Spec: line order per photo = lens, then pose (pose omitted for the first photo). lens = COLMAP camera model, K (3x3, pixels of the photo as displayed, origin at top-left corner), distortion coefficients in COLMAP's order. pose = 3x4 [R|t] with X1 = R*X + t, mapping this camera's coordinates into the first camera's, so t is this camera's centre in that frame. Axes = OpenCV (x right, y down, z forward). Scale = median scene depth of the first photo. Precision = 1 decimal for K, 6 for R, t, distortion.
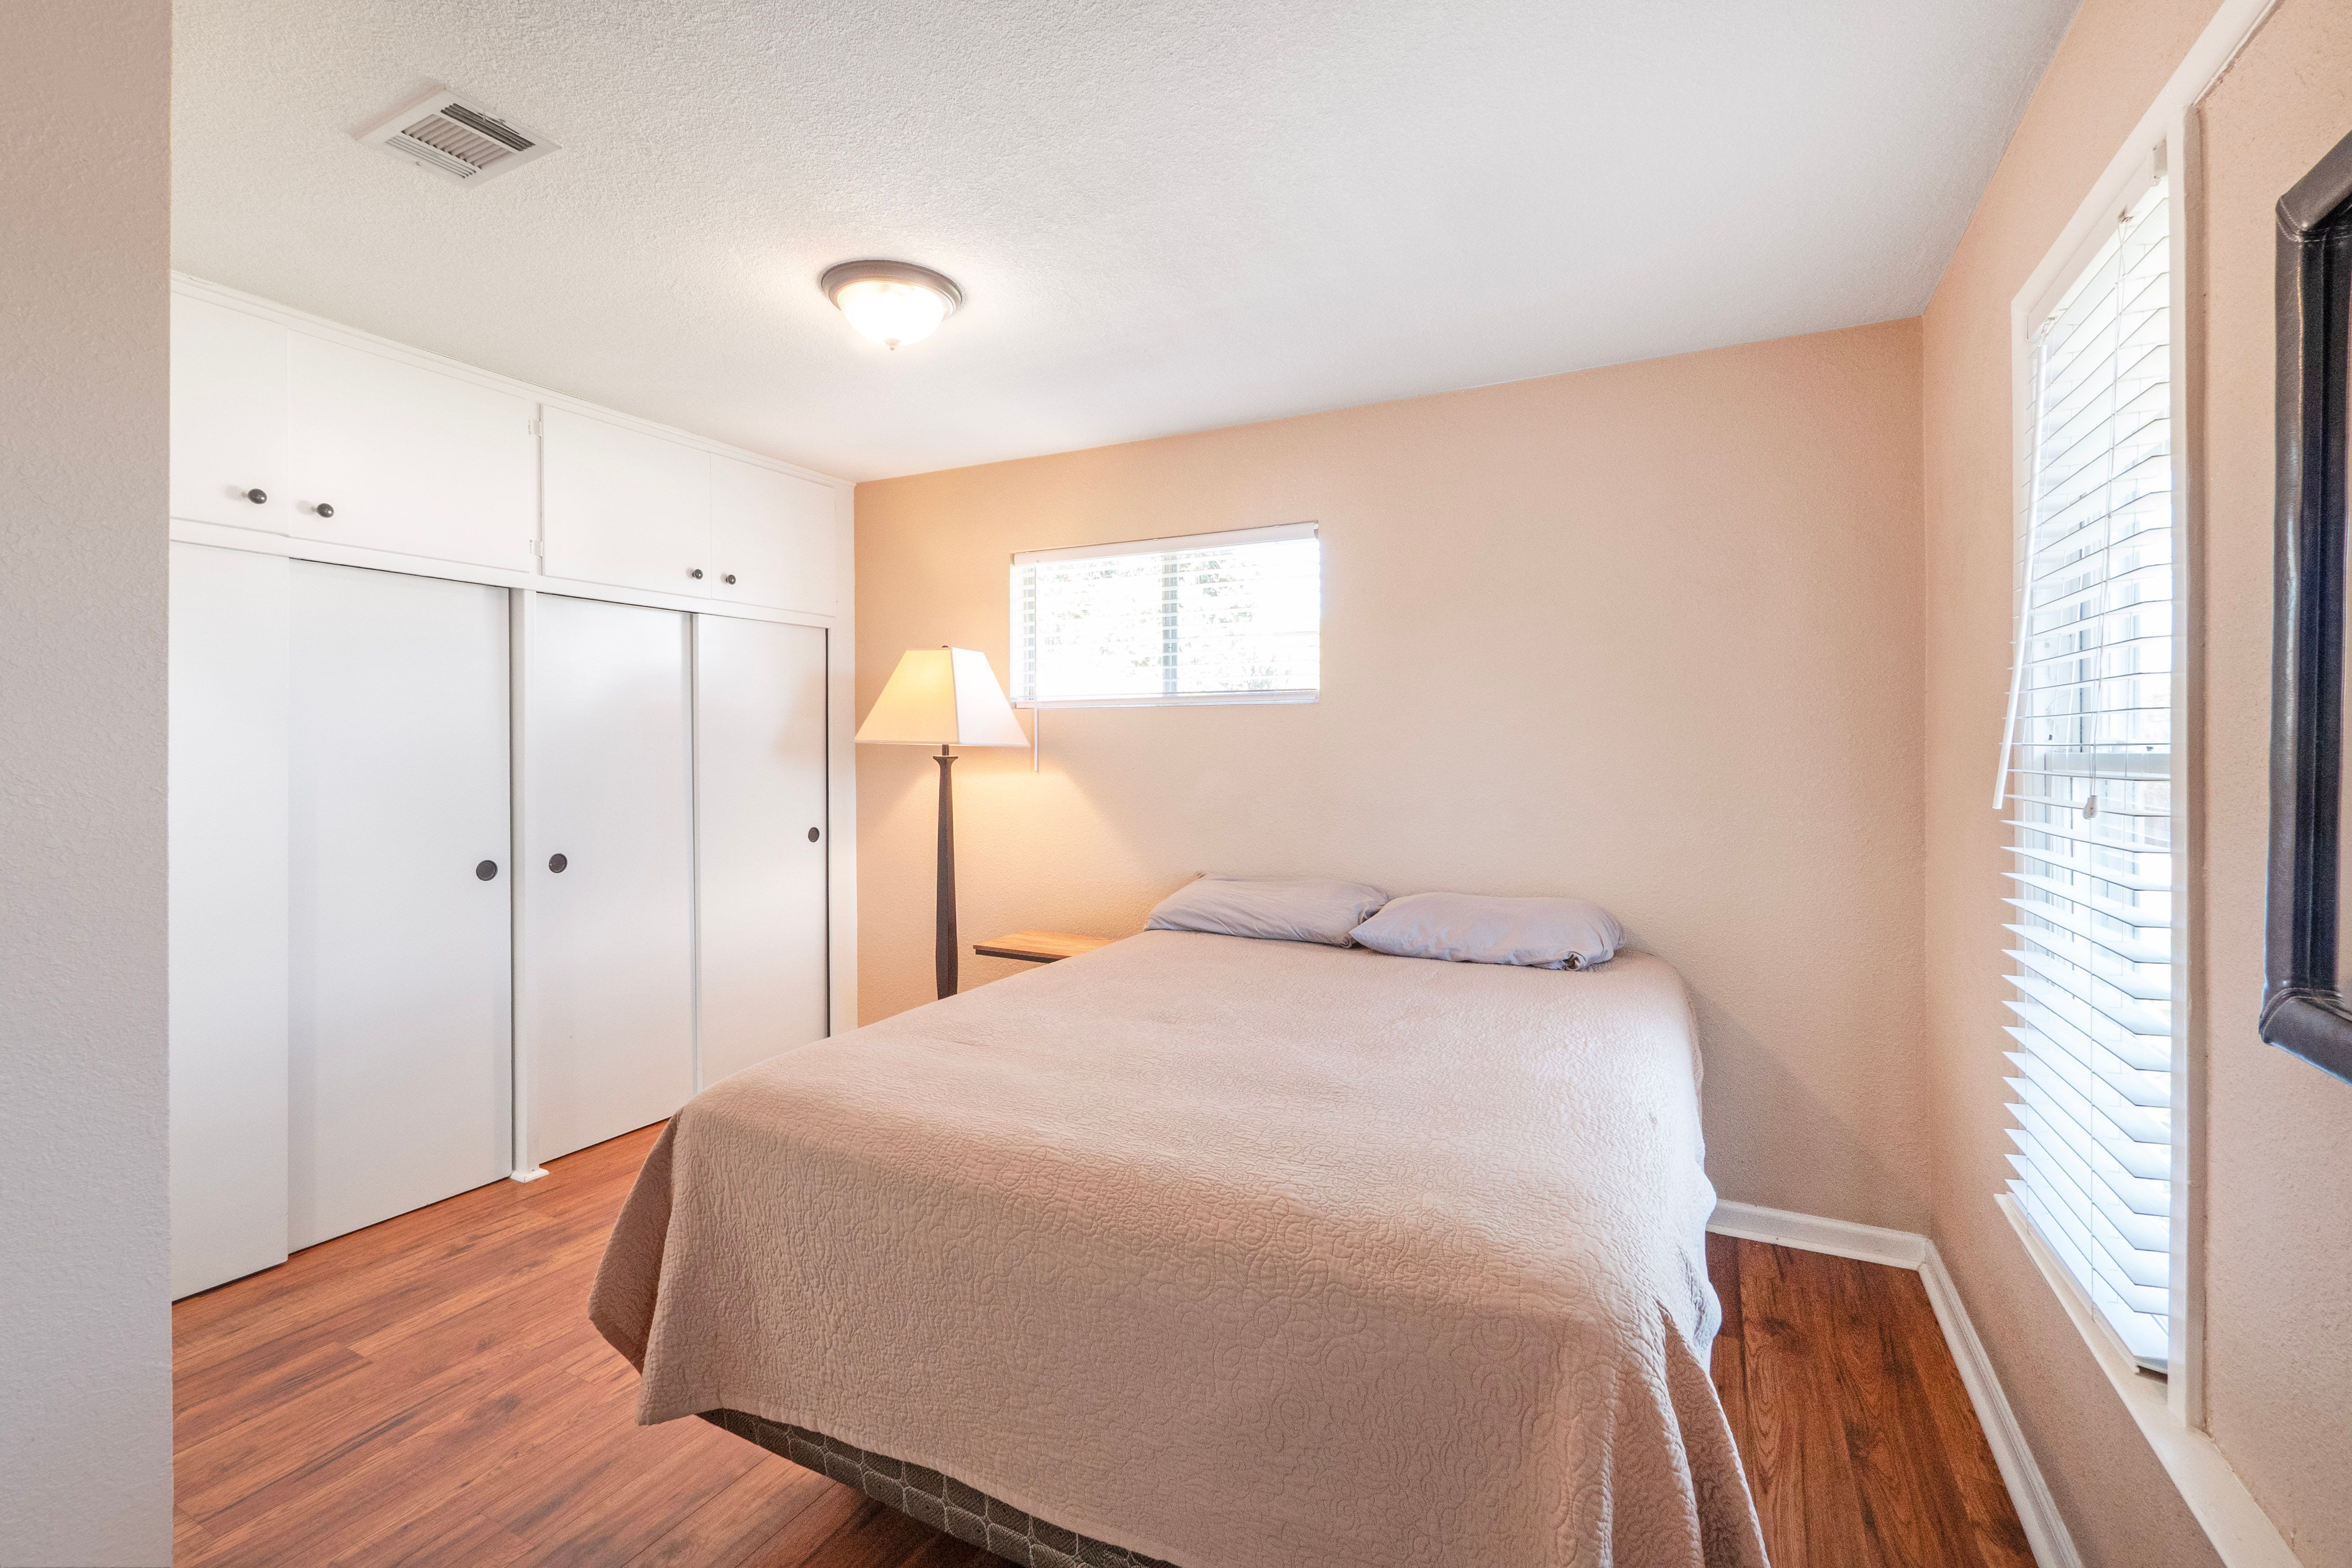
lens RADIAL K [[1000.3, 0, 1165.1], [0, 1000.3, 767.2], [0, 0, 1]] dist [-0.005744, 0.000833]
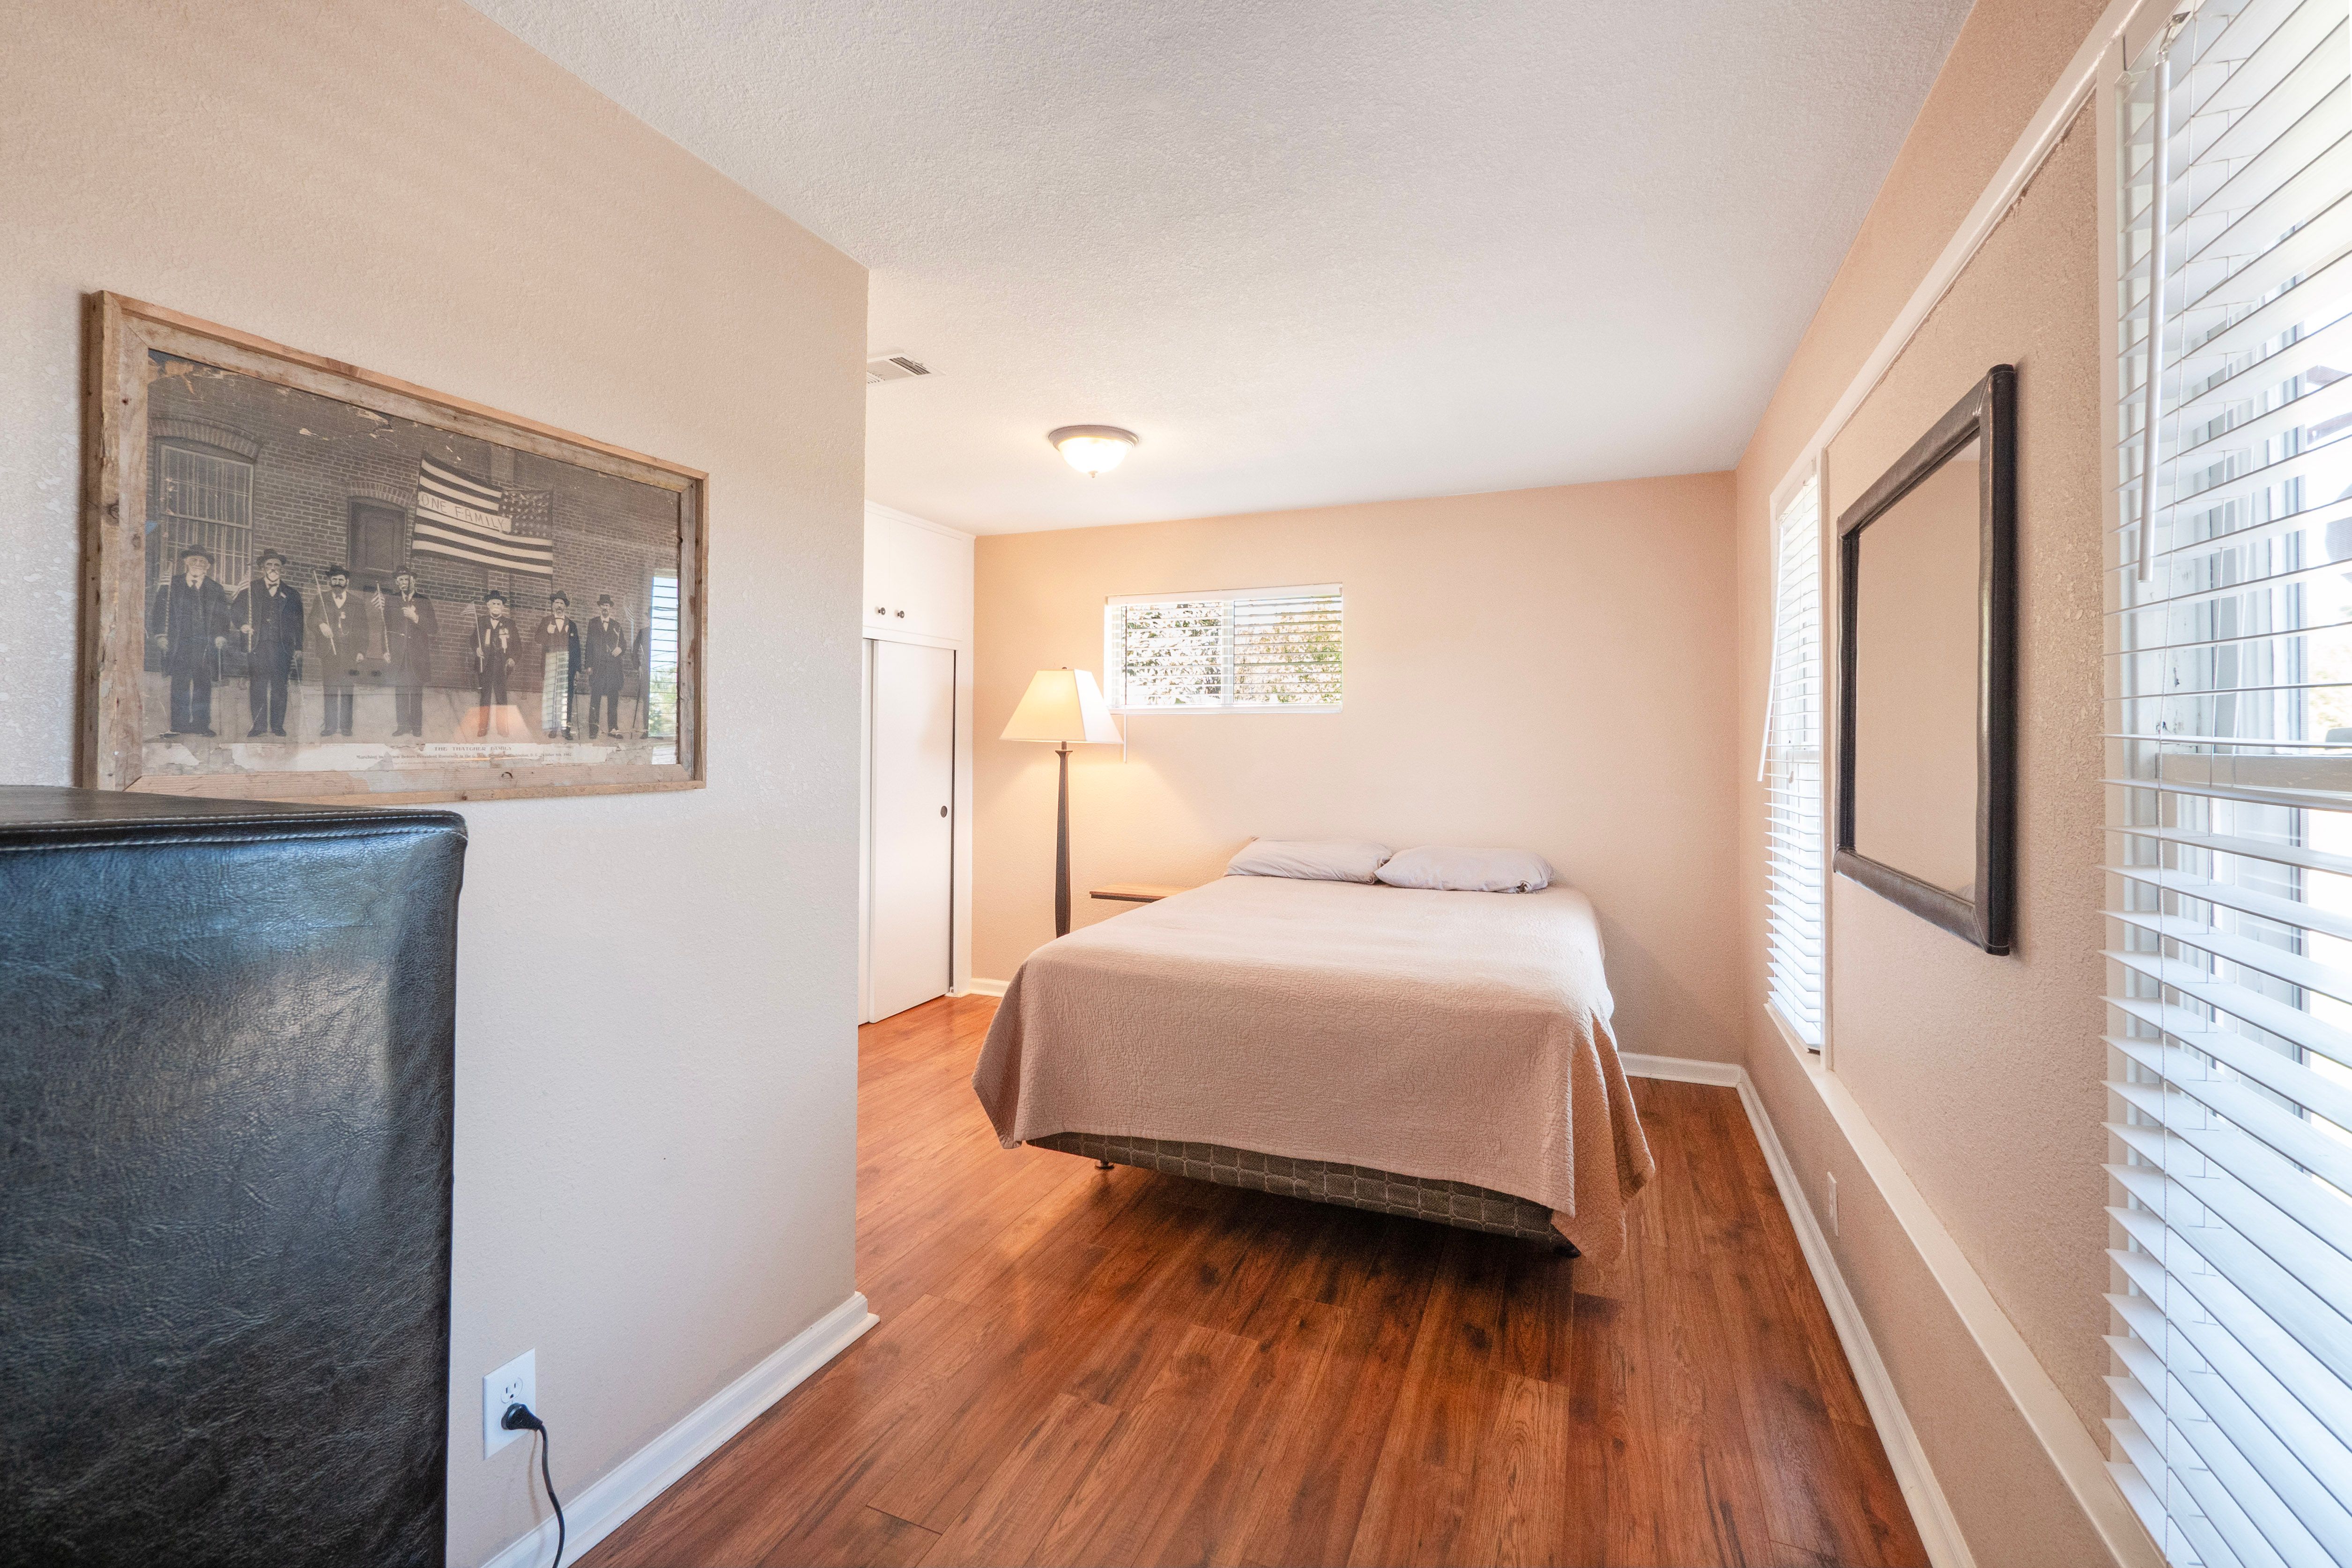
lens RADIAL K [[1000.4, 0, 1211.7], [0, 1000.4, 753.0], [0, 0, 1]] dist [-0.005744, 0.000833]
pose [[0.991991, 0.003773, 0.126254, -0.240893], [-0.002466, 0.999942, -0.010510, 0.007684], [-0.126286, 0.010114, 0.991942, -0.426200]]
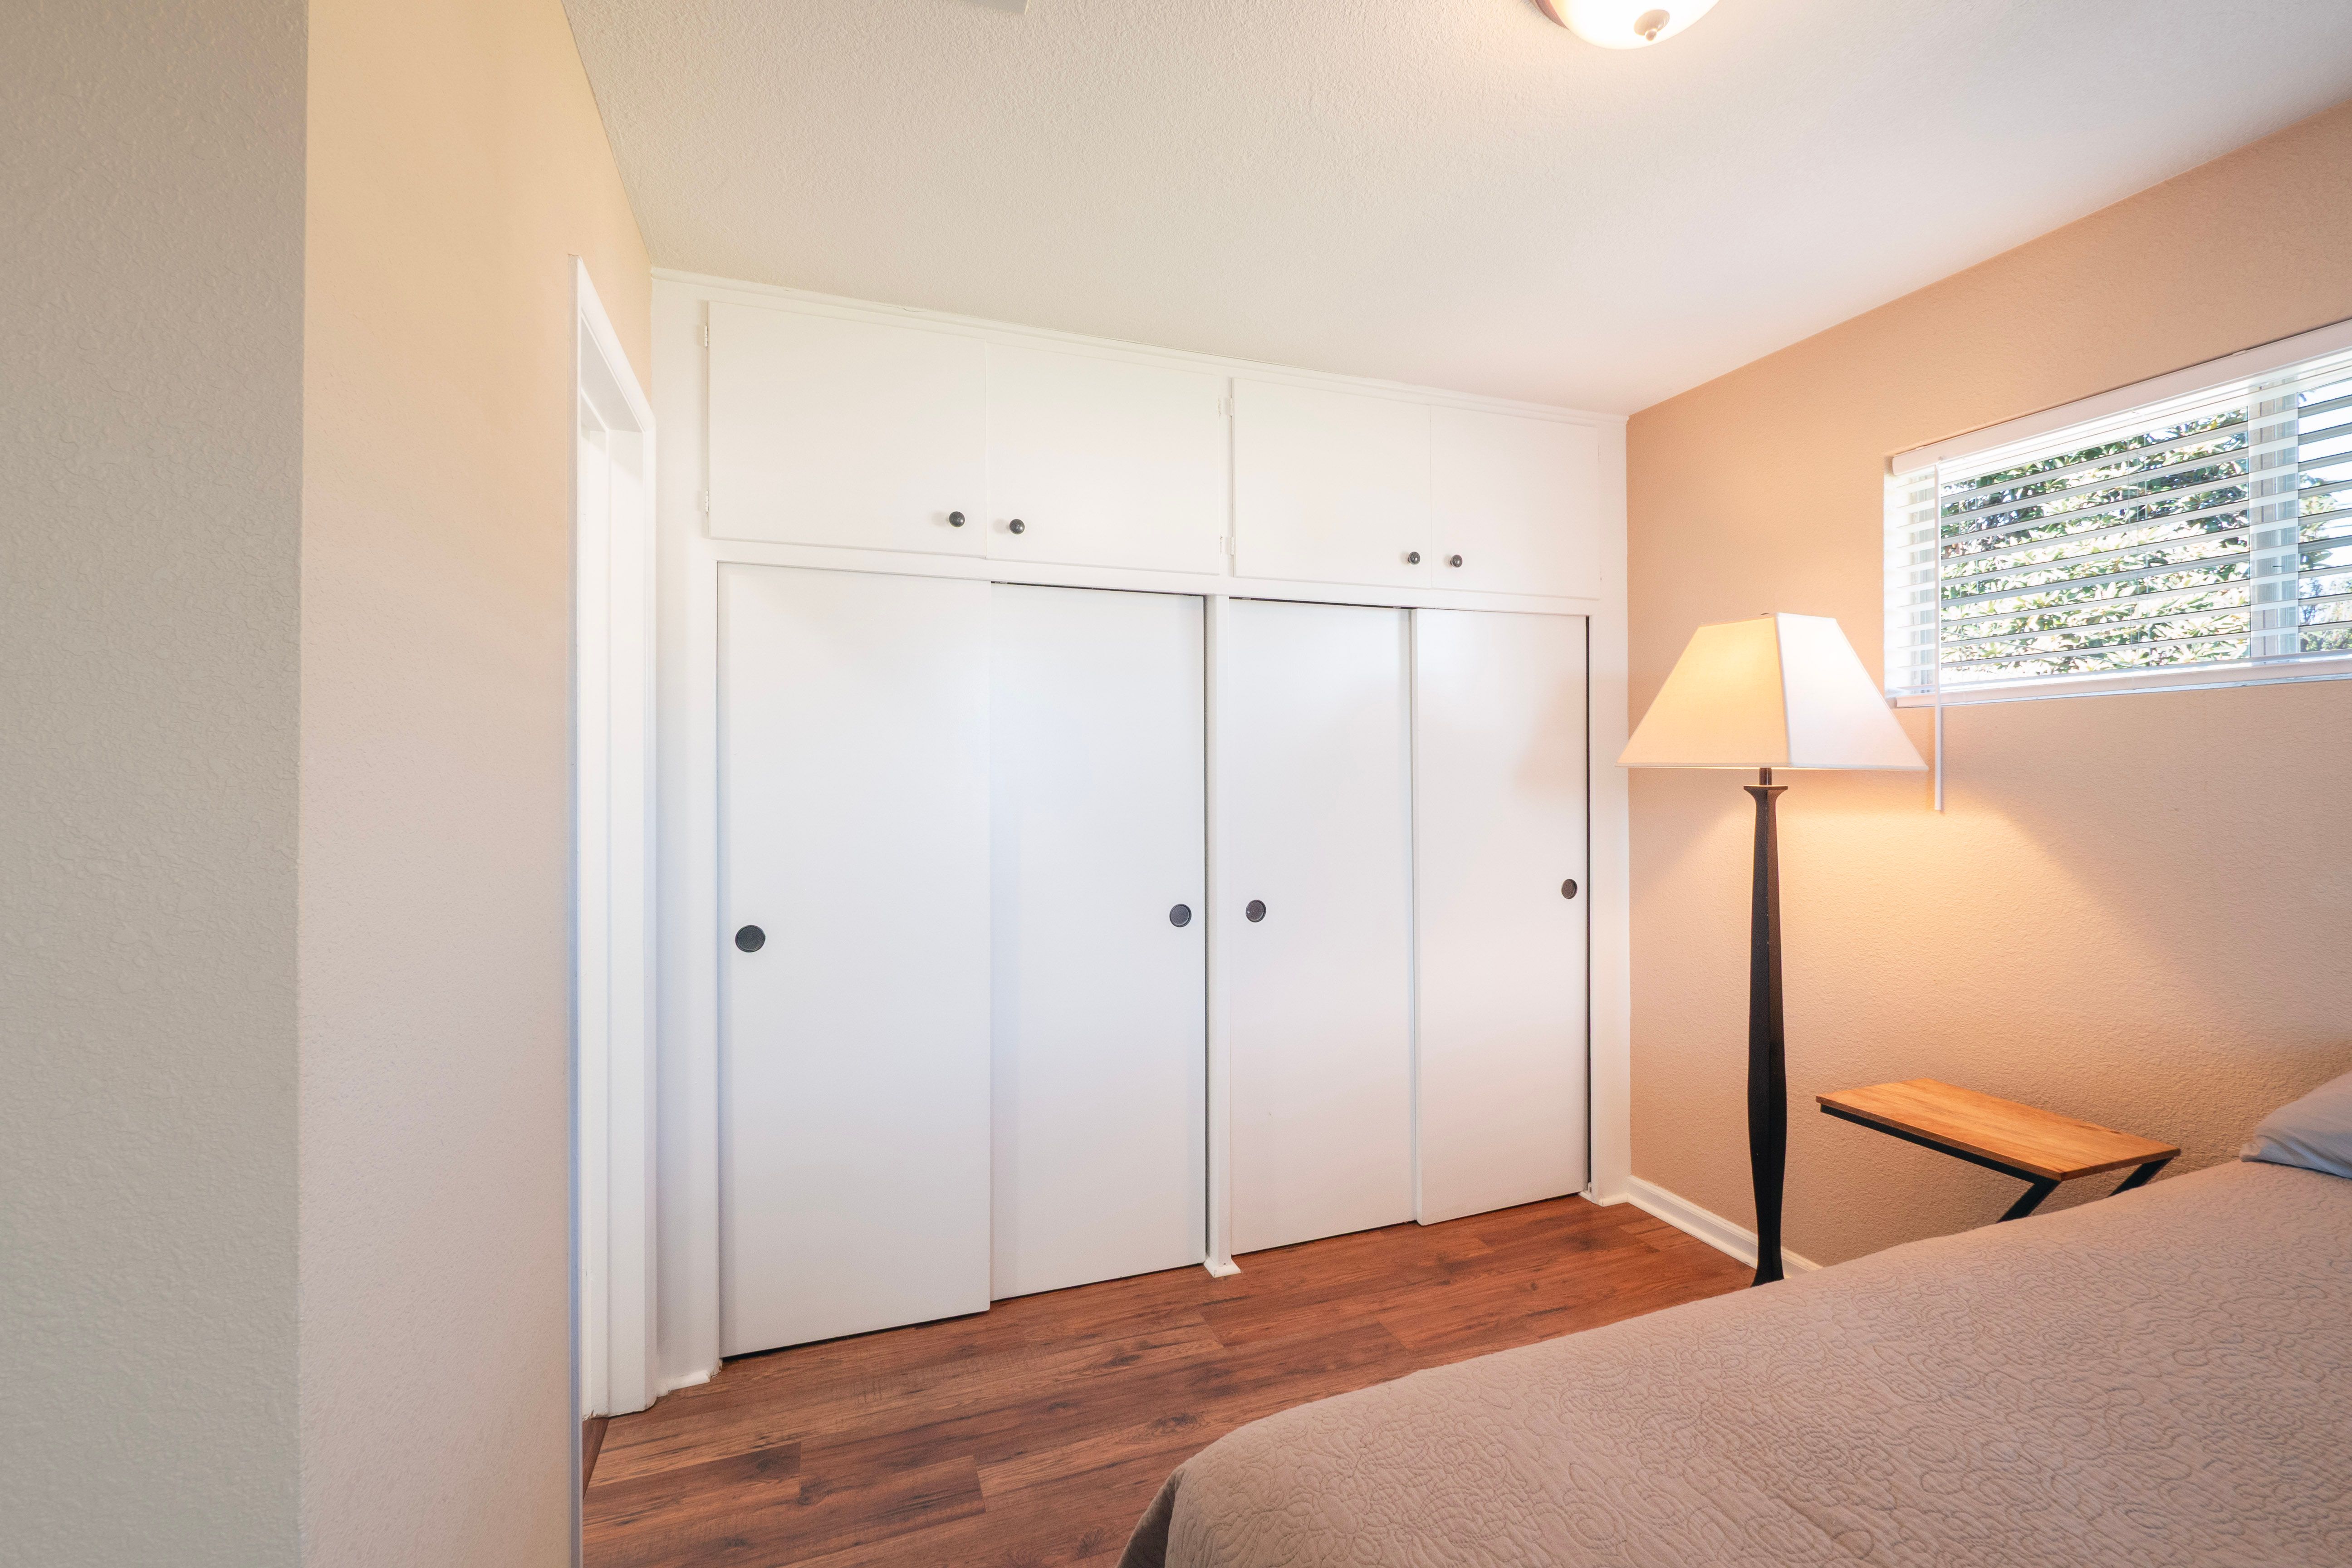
lens RADIAL K [[1000.3, 0, 1174.1], [0, 1000.3, 784.3], [0, 0, 1]] dist [-0.005744, 0.000833]
pose [[0.729660, -0.001091, -0.683810, -0.072883], [-0.005639, 0.999955, -0.007613, -0.006133], [0.683787, 0.009411, 0.729621, 0.339040]]
